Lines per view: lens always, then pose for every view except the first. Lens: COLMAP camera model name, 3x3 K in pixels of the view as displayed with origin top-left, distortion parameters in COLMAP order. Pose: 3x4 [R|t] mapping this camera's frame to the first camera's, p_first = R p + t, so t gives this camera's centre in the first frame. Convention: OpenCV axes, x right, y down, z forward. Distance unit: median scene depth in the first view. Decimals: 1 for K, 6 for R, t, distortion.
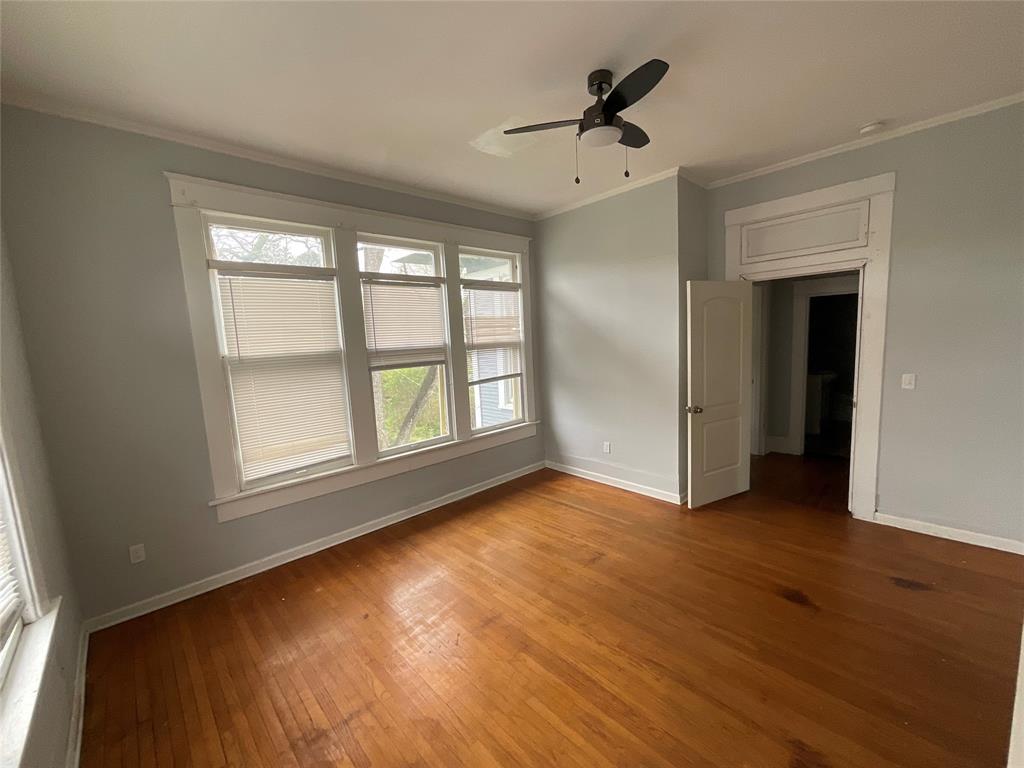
lens RADIAL K [[412.7, 0, 513.5], [0, 412.7, 387.0], [0, 0, 1]] dist [-0.005879, -0.000780]
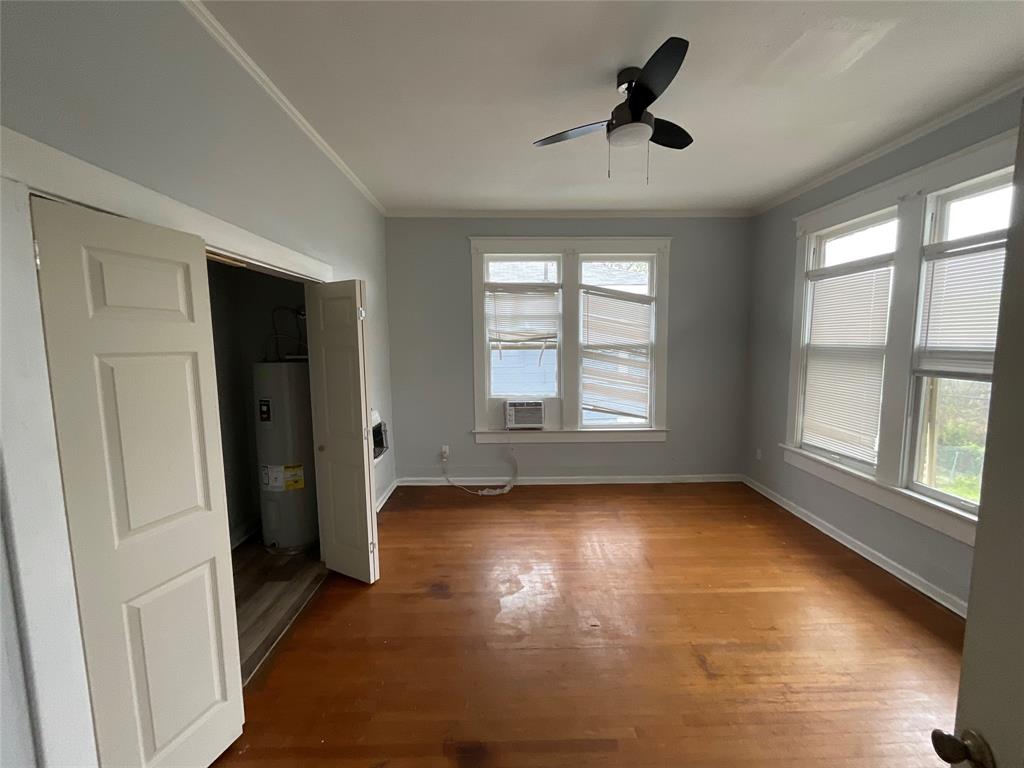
lens RADIAL K [[412.7, 0, 516.1], [0, 412.7, 379.8], [0, 0, 1]] dist [-0.005879, -0.000780]
pose [[-0.663002, 0.122657, -0.738501, 0.886644], [-0.052842, 0.976358, 0.209602, -0.187078], [0.746751, 0.177990, -0.640845, 1.150859]]
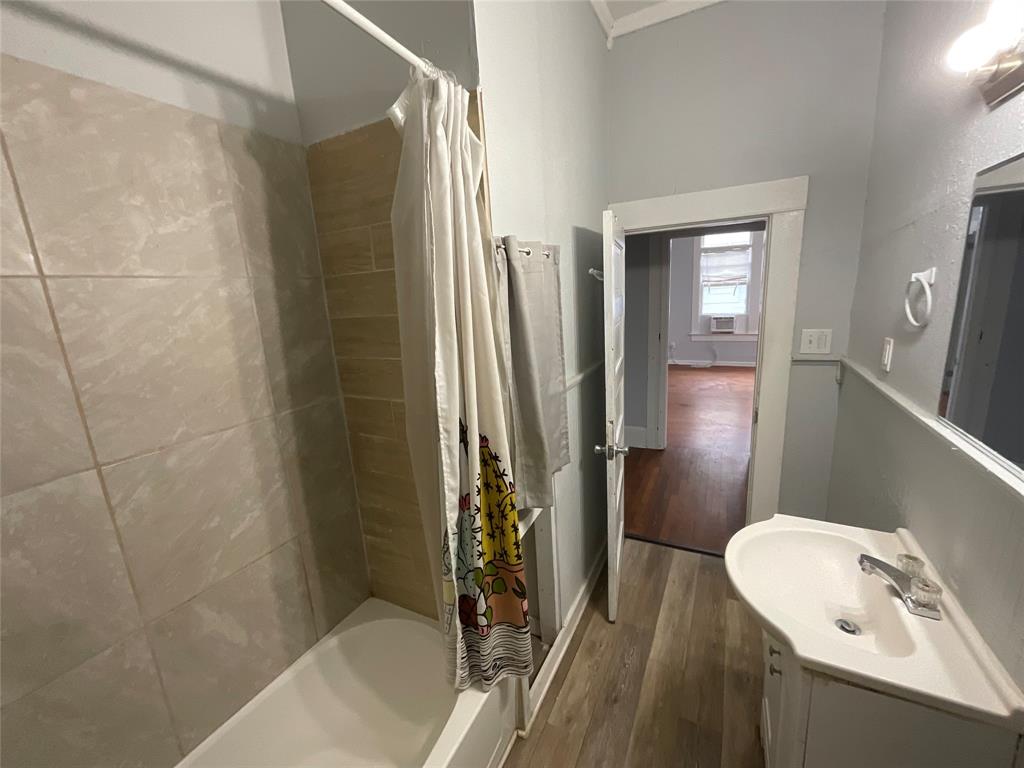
lens RADIAL K [[412.7, 0, 515.7], [0, 412.7, 381.5], [0, 0, 1]] dist [-0.005879, -0.000780]
pose [[-0.937593, 0.170959, -0.302806, 1.897018], [0.062670, 0.939616, 0.336443, -0.376958], [0.342040, 0.296470, -0.891692, 2.271633]]
